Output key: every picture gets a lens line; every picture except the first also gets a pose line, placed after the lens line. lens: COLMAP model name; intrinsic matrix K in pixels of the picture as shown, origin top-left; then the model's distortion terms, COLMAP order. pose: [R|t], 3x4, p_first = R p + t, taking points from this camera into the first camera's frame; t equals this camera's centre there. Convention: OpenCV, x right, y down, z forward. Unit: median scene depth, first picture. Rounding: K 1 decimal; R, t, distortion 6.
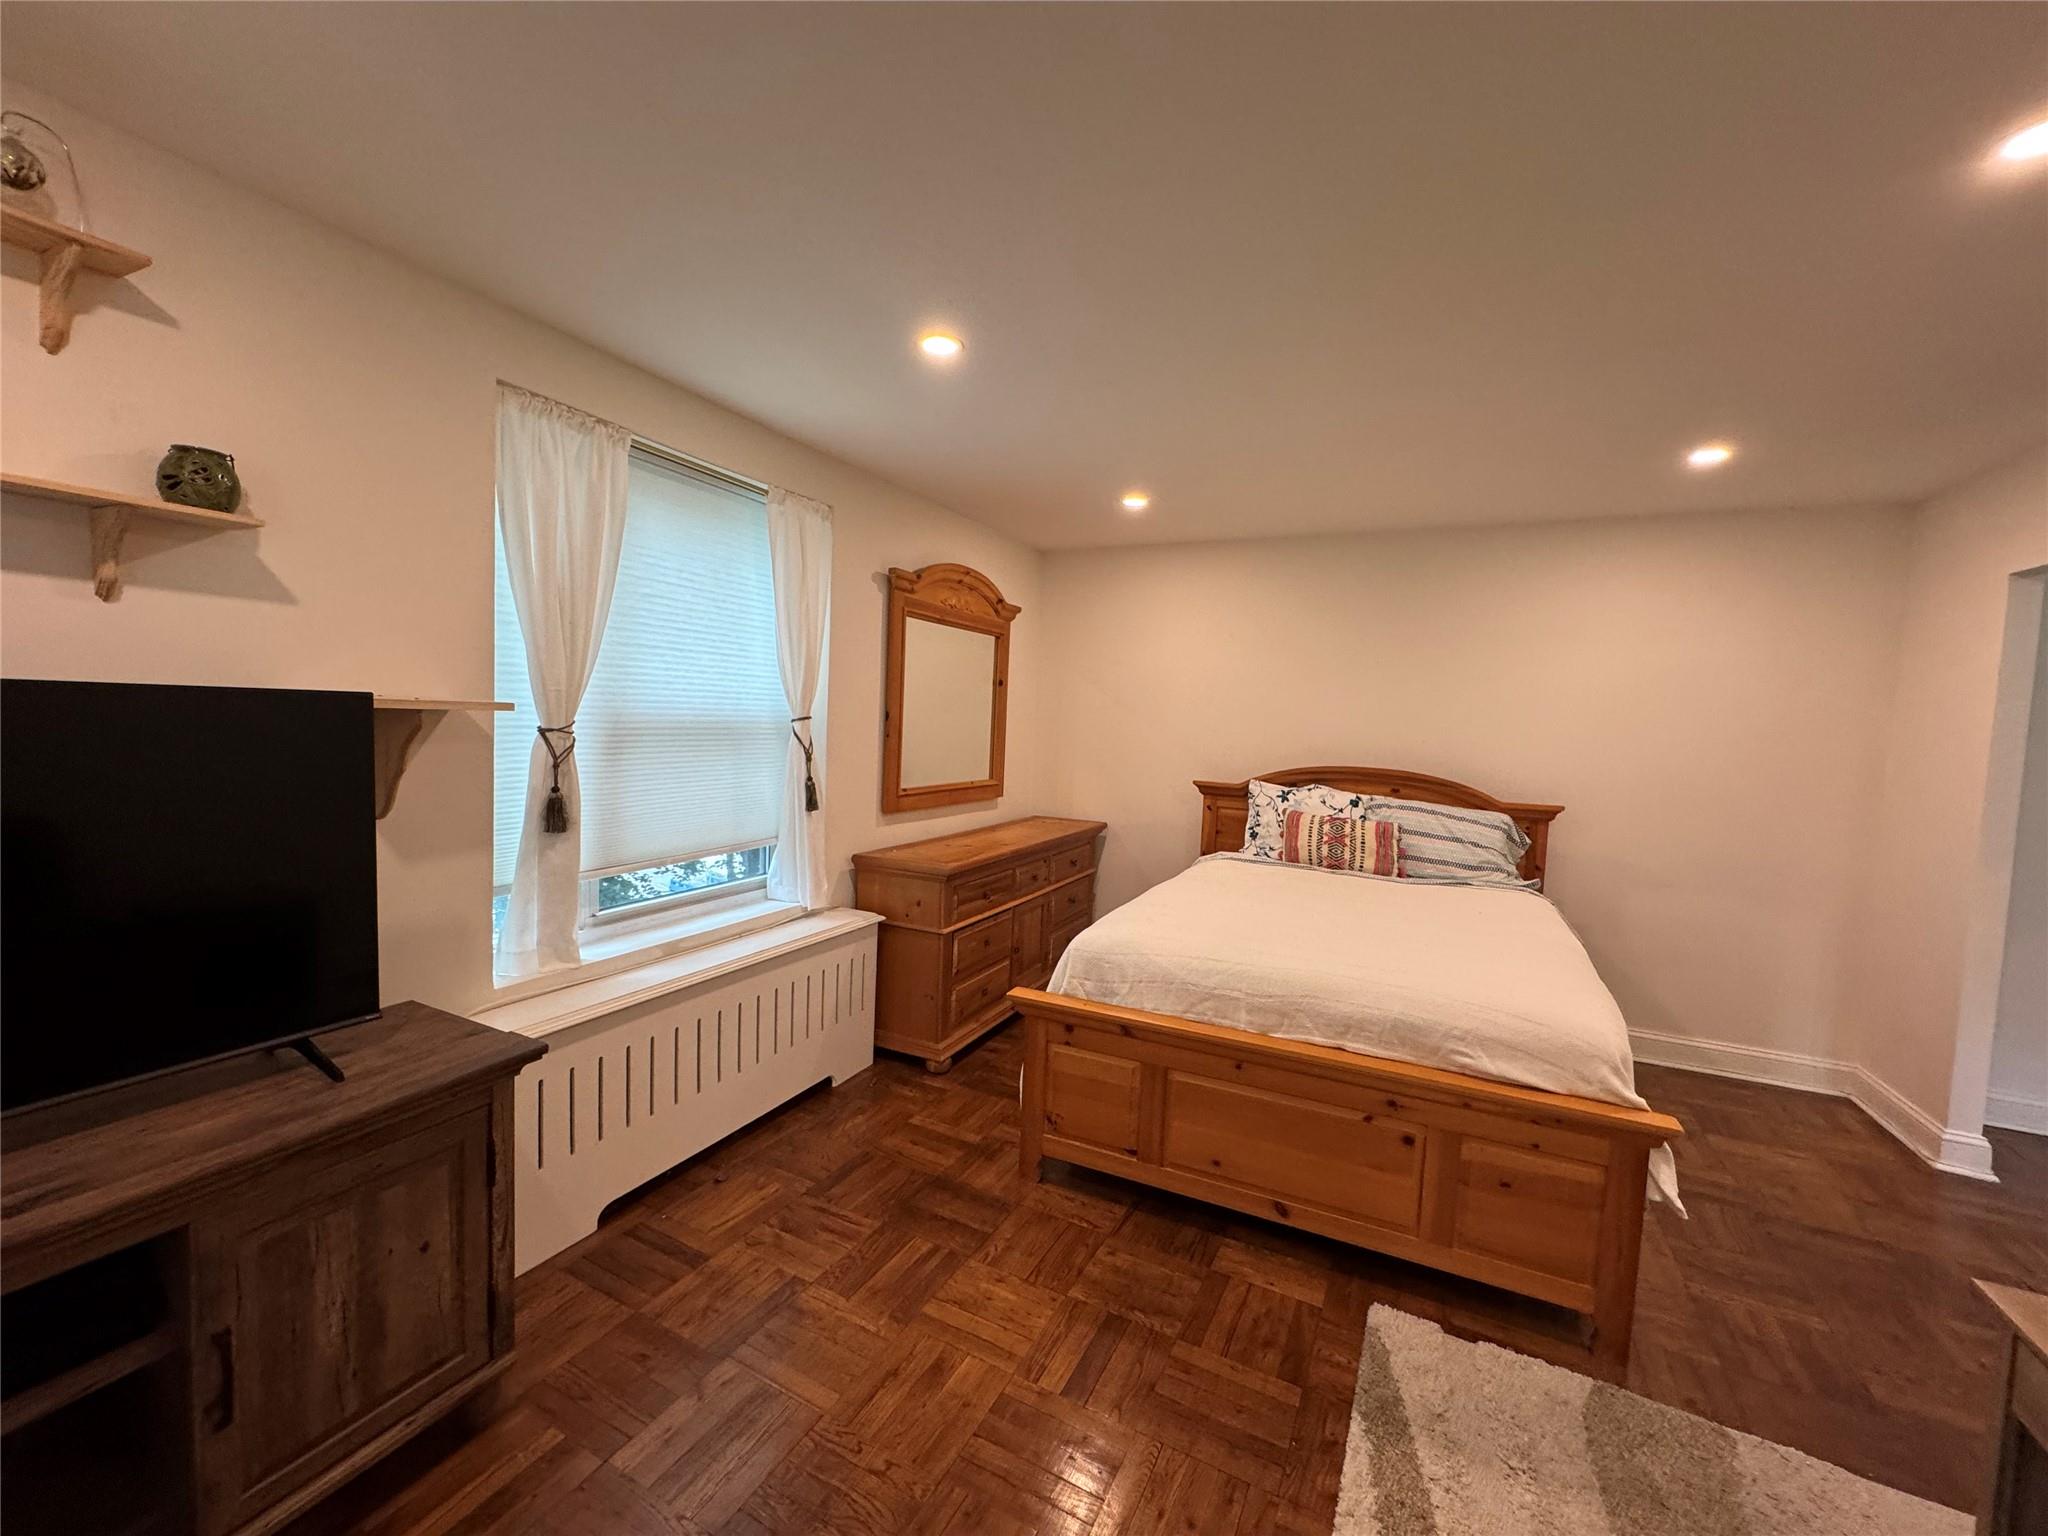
lens RADIAL K [[816.6, 0, 1025.2], [0, 816.6, 769.5], [0, 0, 1]] dist [-0.002914, 0.000296]
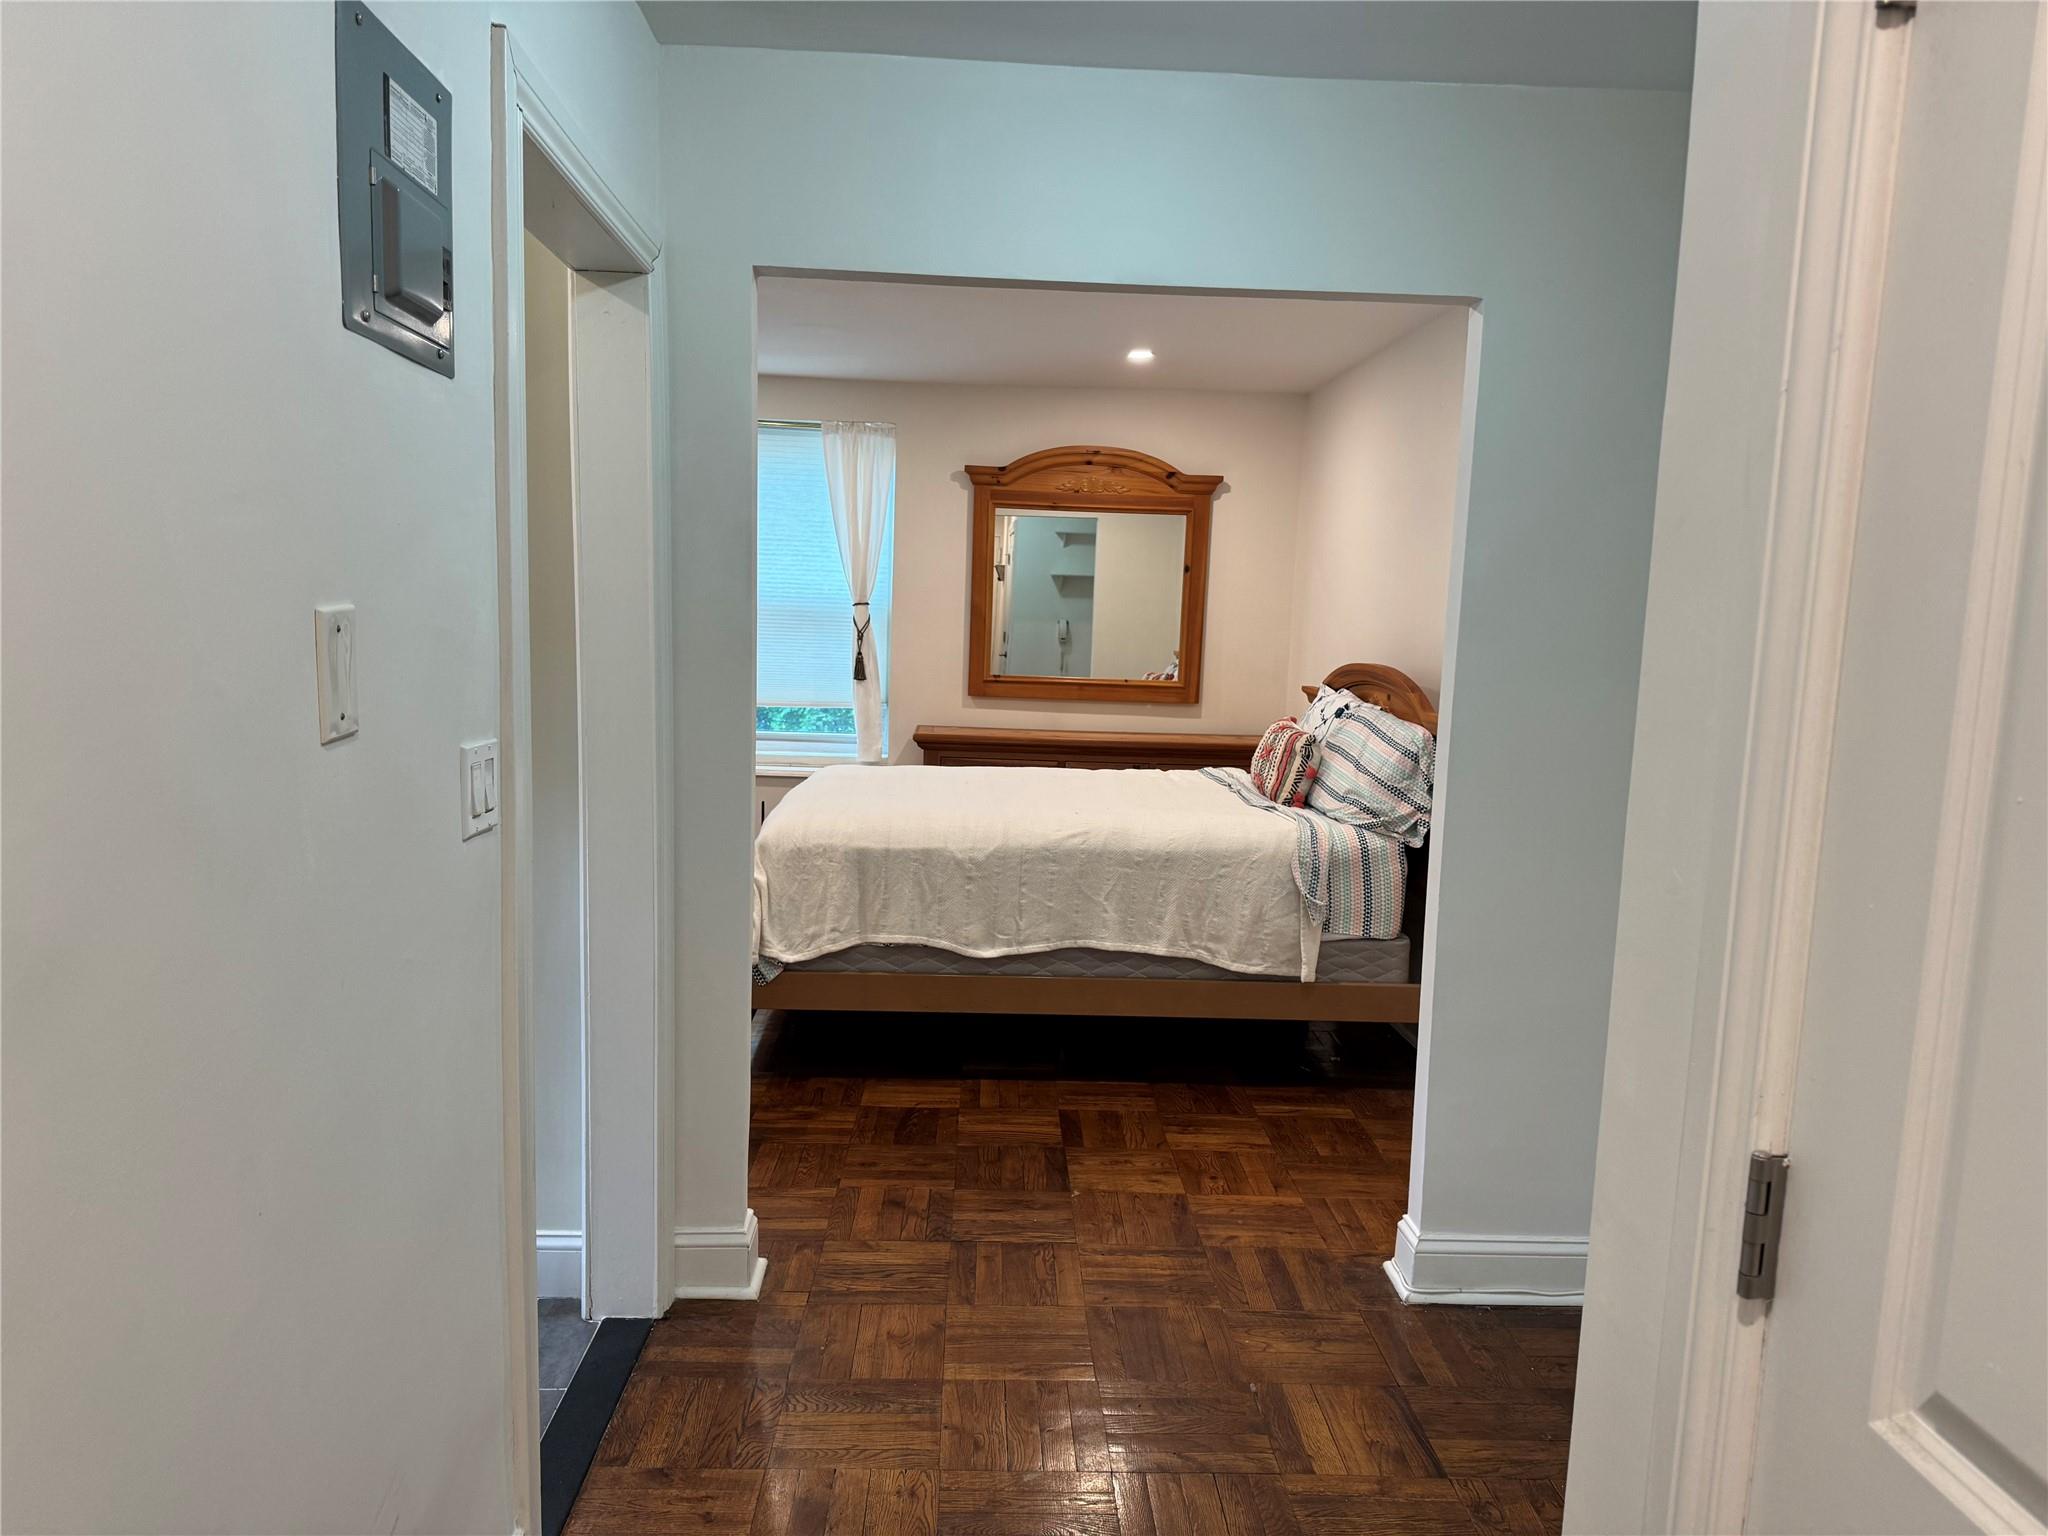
lens RADIAL K [[1442.0, 0, 1024.2], [0, 1442.0, 784.2], [0, 0, 1]] dist [0.116217, -0.181182]
pose [[0.479013, 0.088381, -0.873347, 1.772063], [-0.073210, 0.995475, 0.060586, 0.057131], [0.874749, 0.034916, 0.483316, 0.172369]]
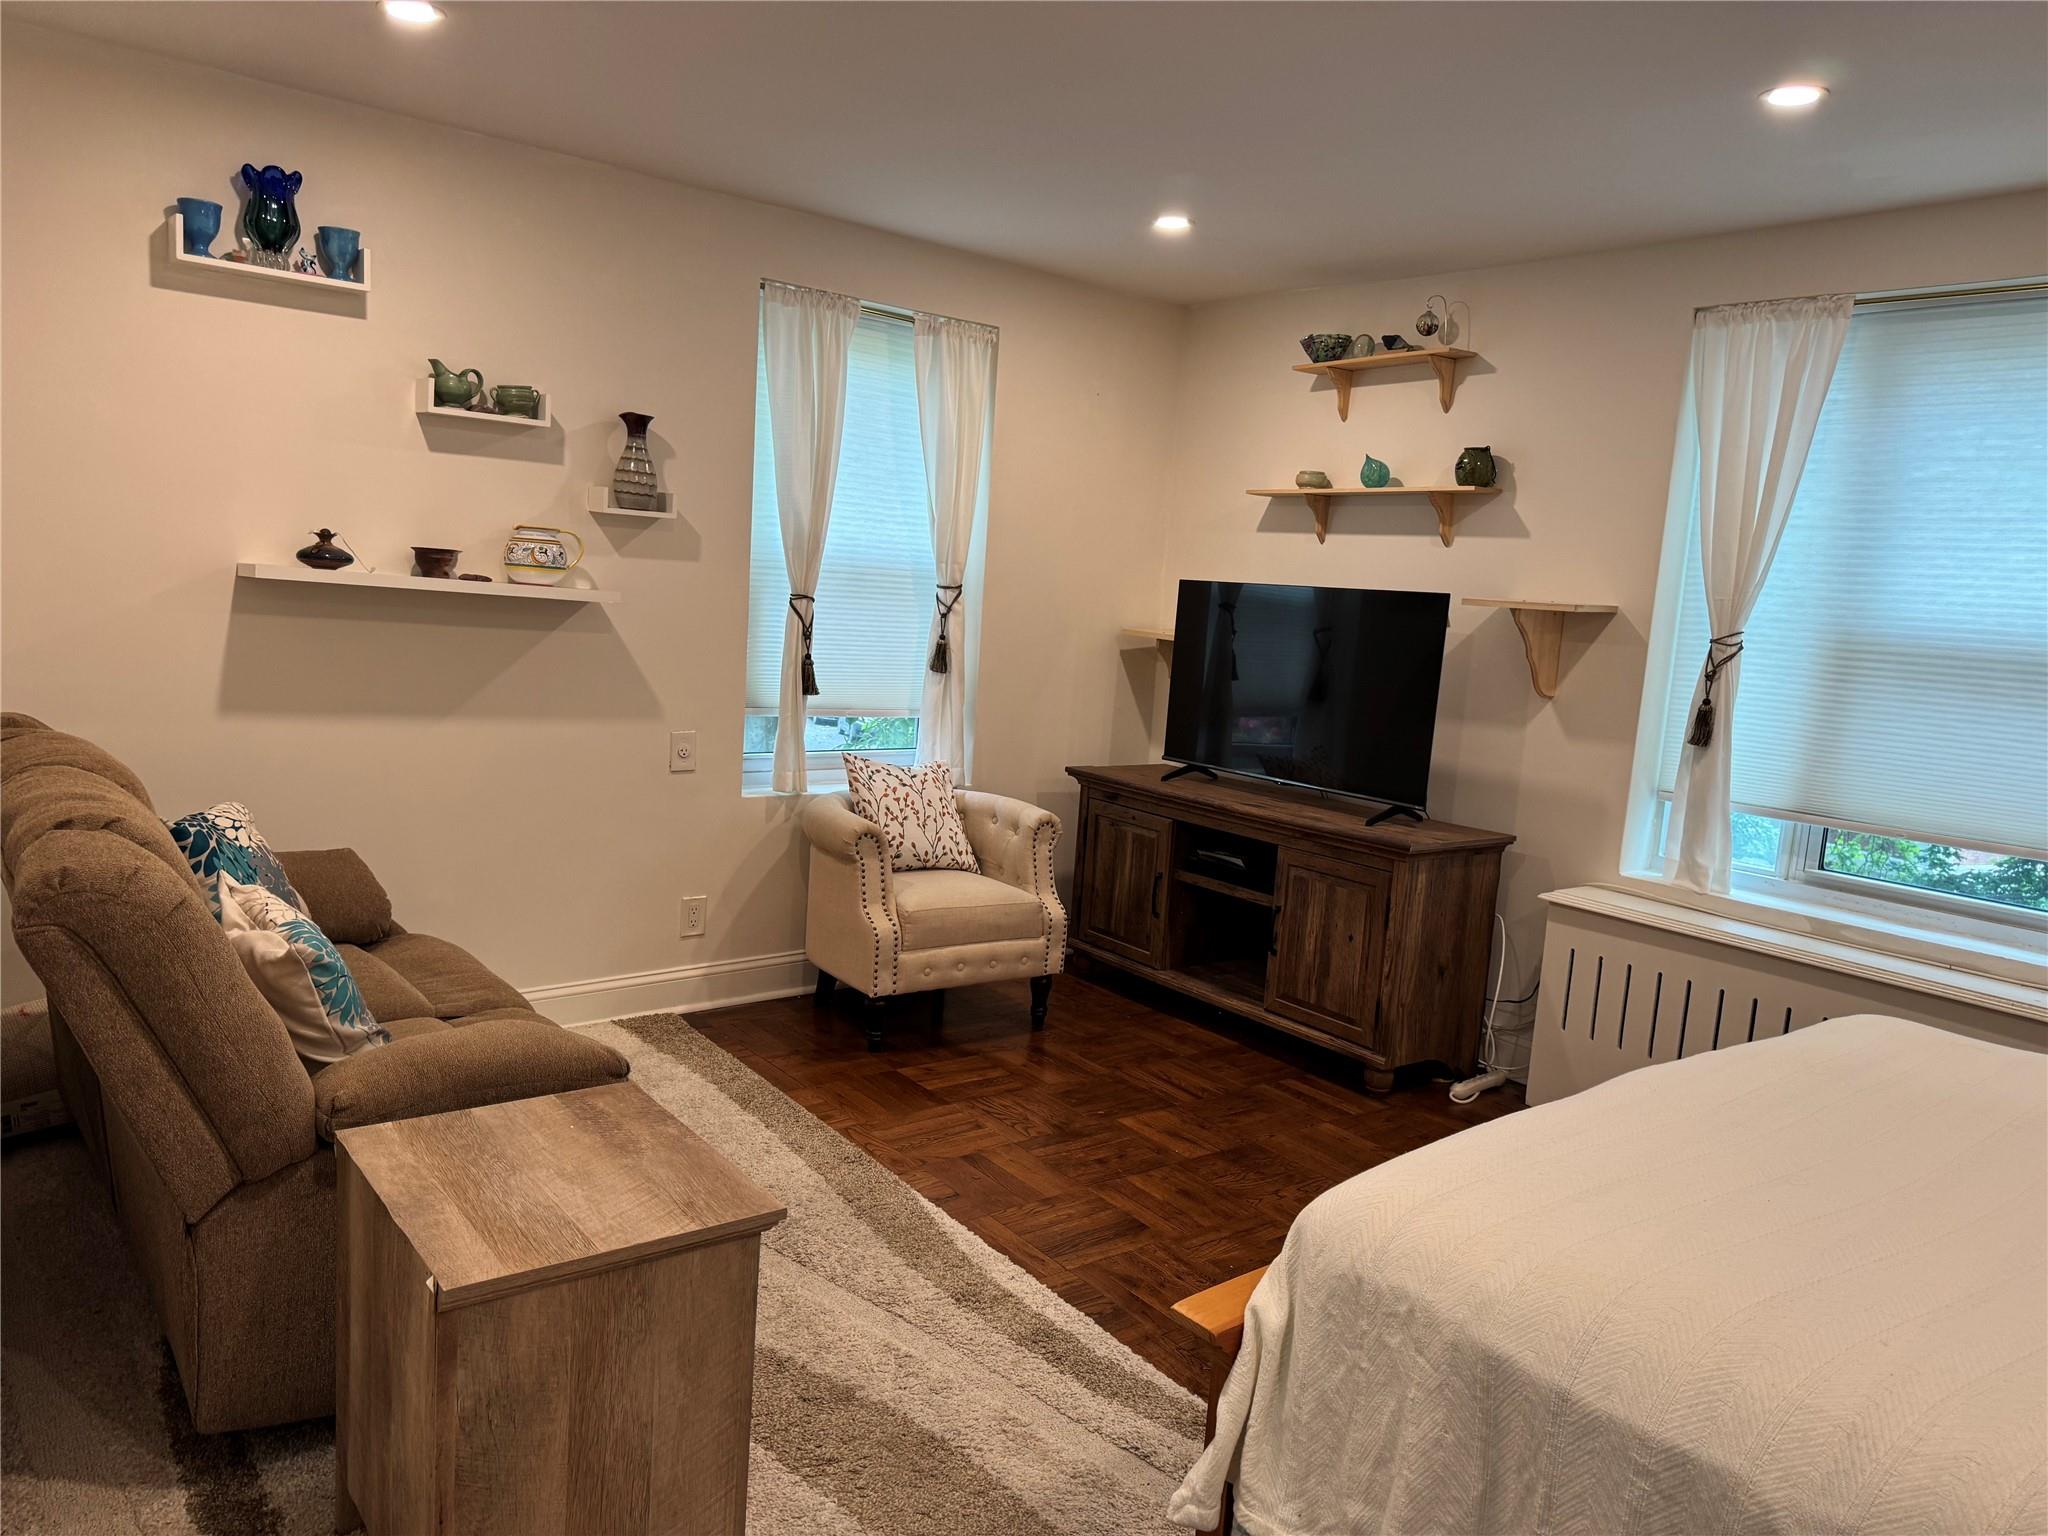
lens RADIAL K [[1431.6, 0, 1016.9], [0, 1431.6, 780.1], [0, 0, 1]] dist [0.128725, -0.194927]
pose [[-0.432627, 0.066406, -0.899124, 0.976868], [-0.135568, 0.981153, 0.137695, -0.008799], [0.891322, 0.181463, -0.415471, 0.723591]]
